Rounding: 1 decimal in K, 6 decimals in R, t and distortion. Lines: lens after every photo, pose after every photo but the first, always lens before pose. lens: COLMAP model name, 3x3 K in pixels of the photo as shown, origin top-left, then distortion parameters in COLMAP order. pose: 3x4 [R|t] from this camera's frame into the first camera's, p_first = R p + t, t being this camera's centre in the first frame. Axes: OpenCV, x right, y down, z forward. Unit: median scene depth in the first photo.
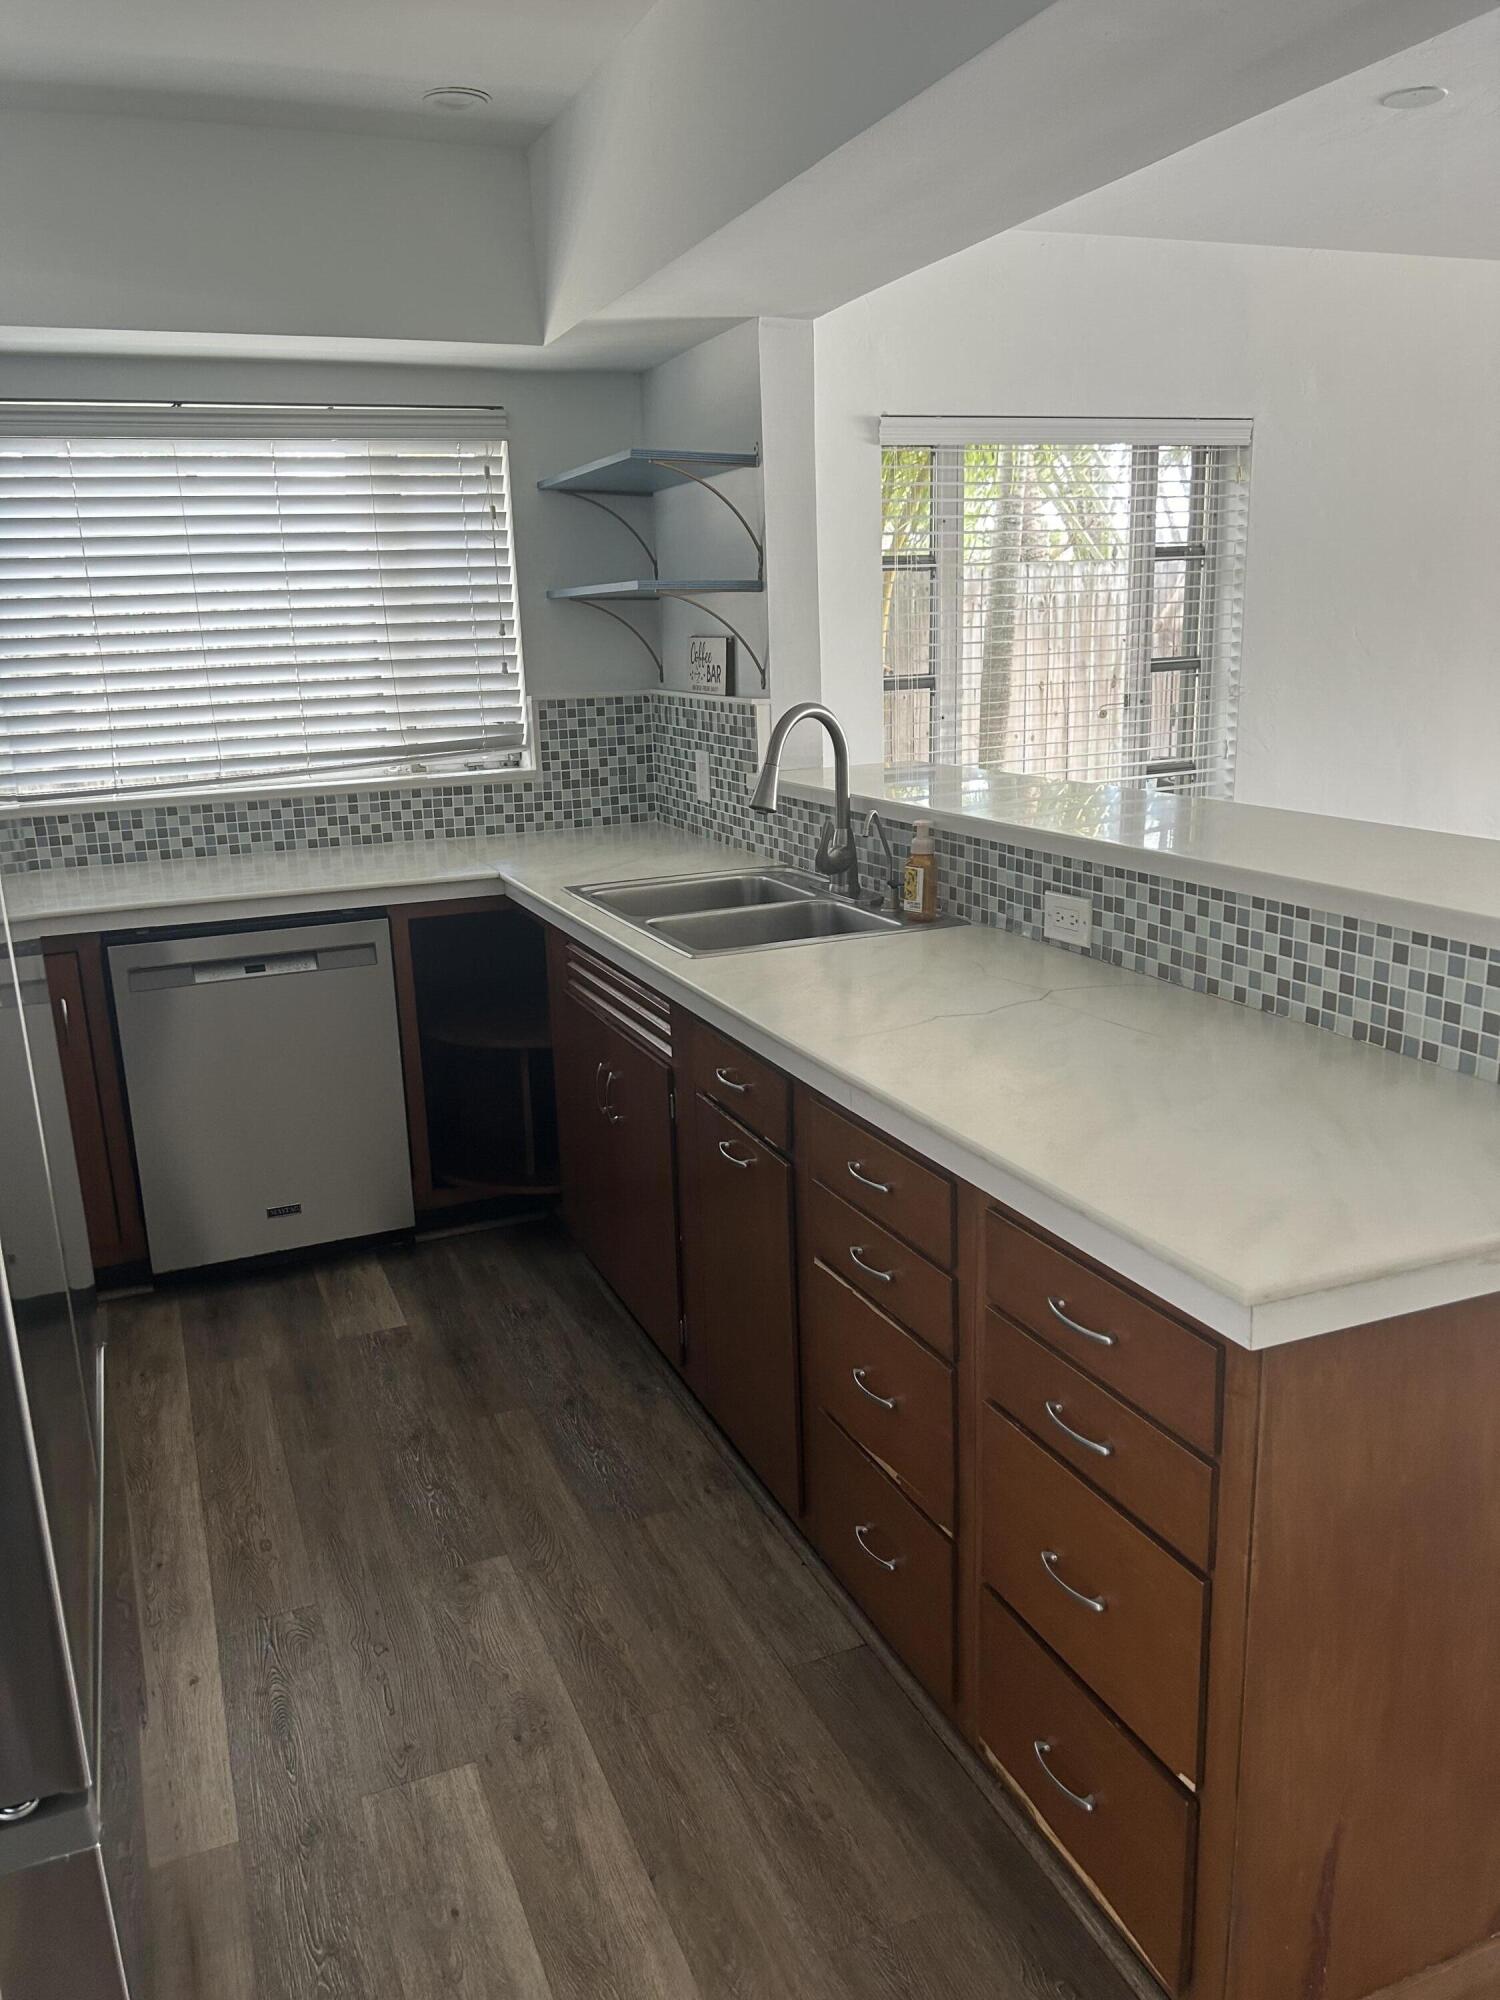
lens RADIAL K [[1502.1, 0, 756.1], [0, 1502.1, 1000.1], [0, 0, 1]] dist [0.042402, -0.059725]
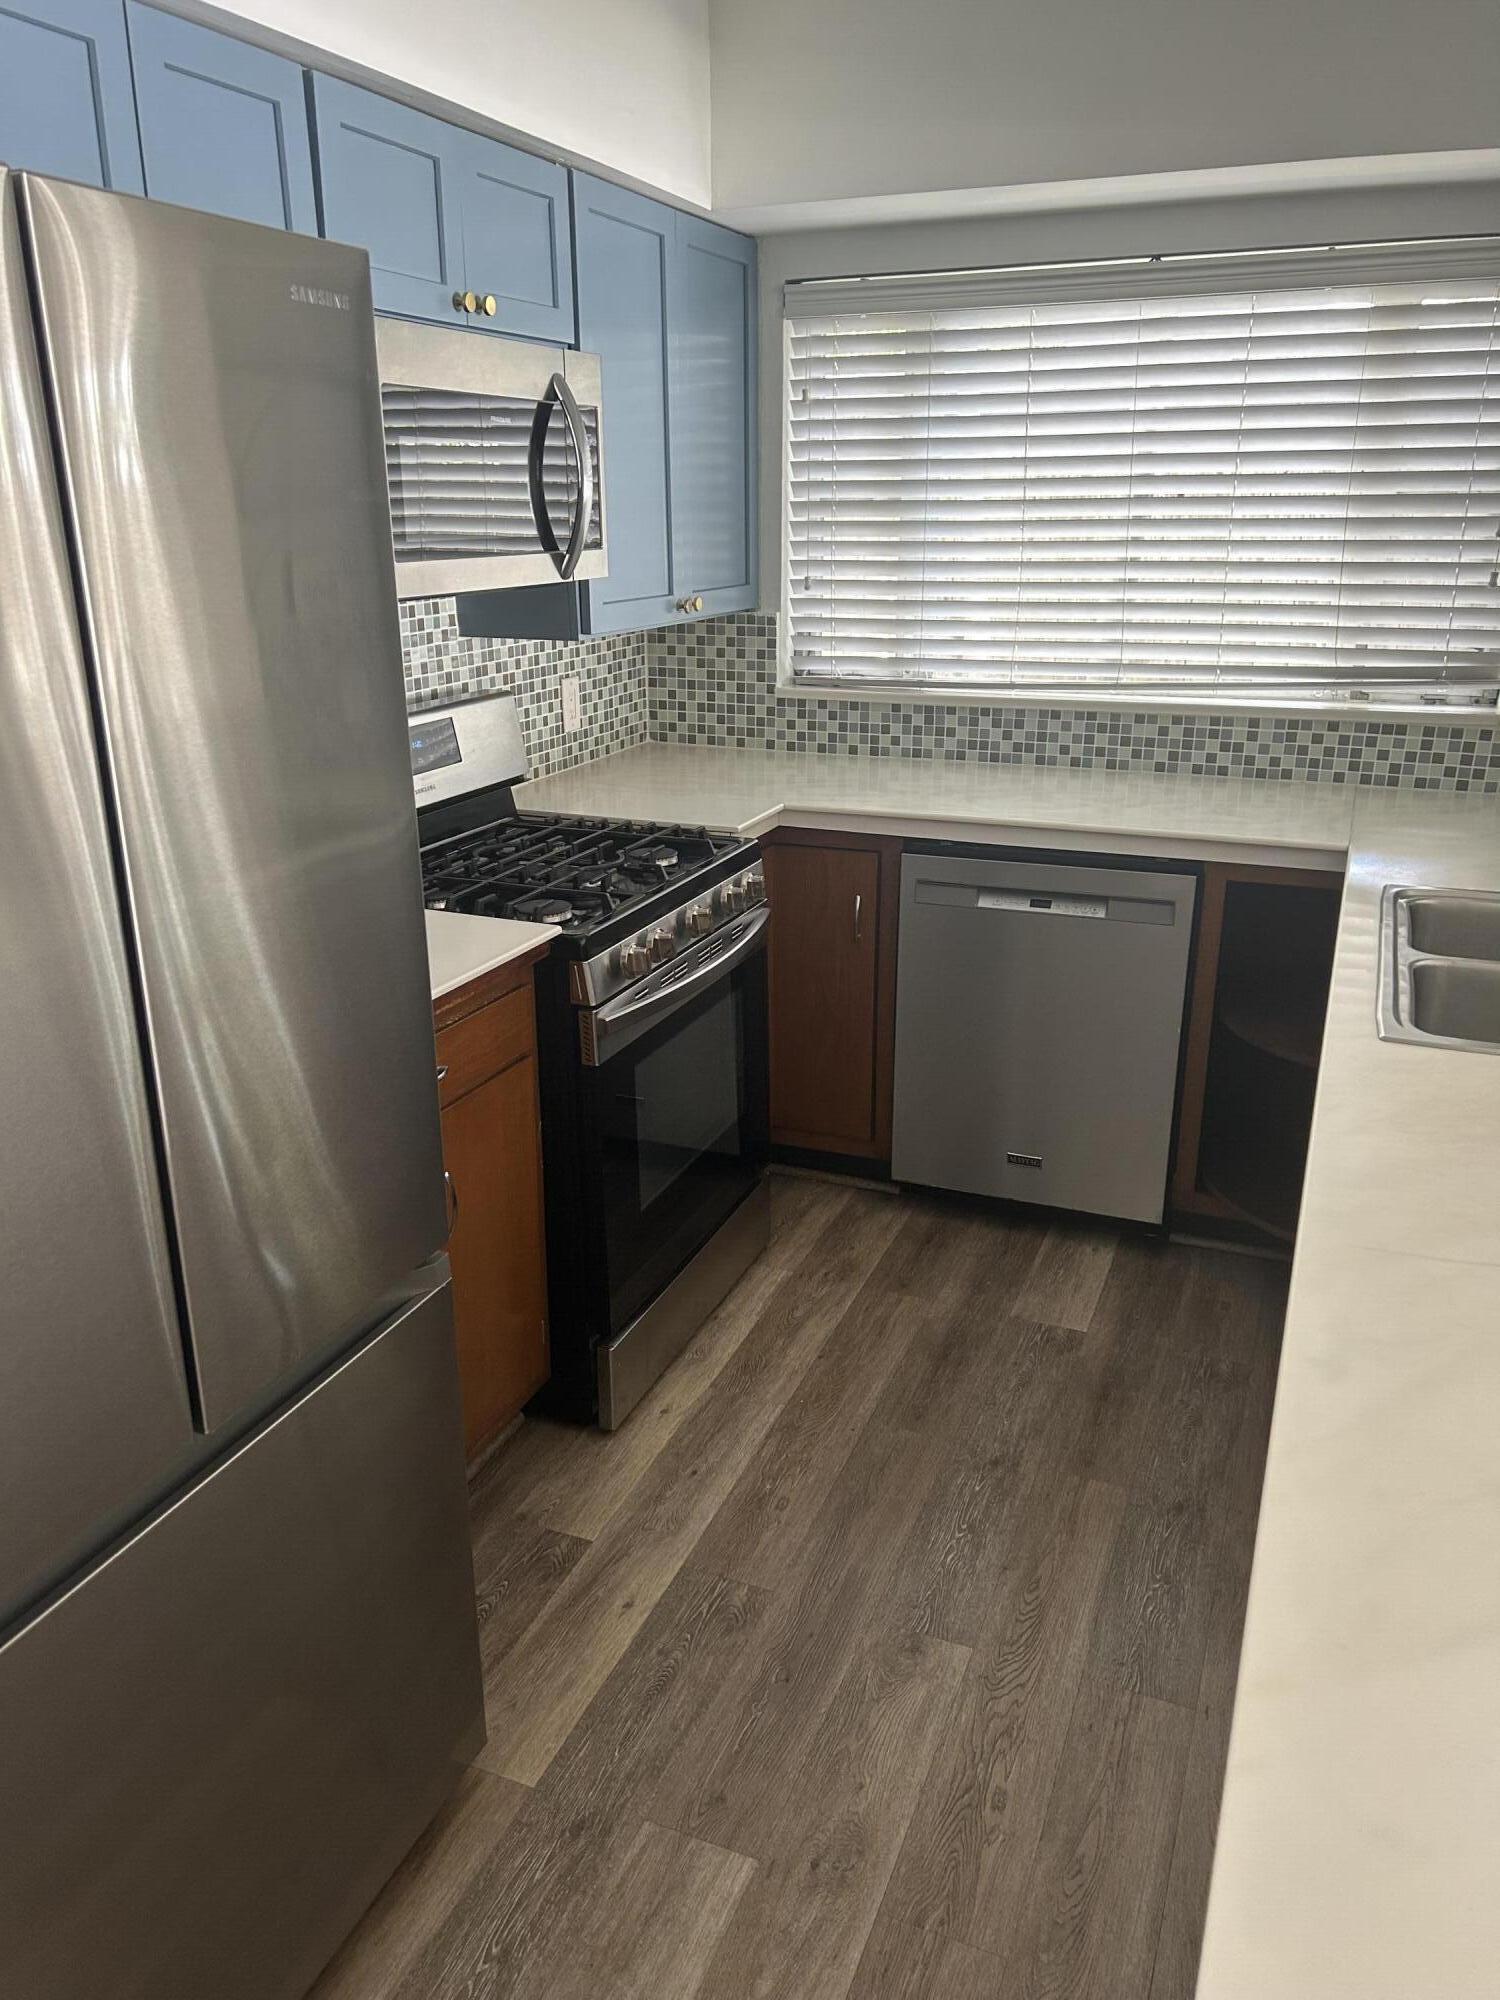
lens RADIAL K [[1502.1, 0, 747.5], [0, 1502.1, 1007.0], [0, 0, 1]] dist [0.042402, -0.059725]
pose [[0.703137, 0.255367, -0.663616, 0.146797], [-0.191806, 0.966806, 0.168809, -0.070417], [0.684697, 0.008590, 0.728778, 0.185536]]
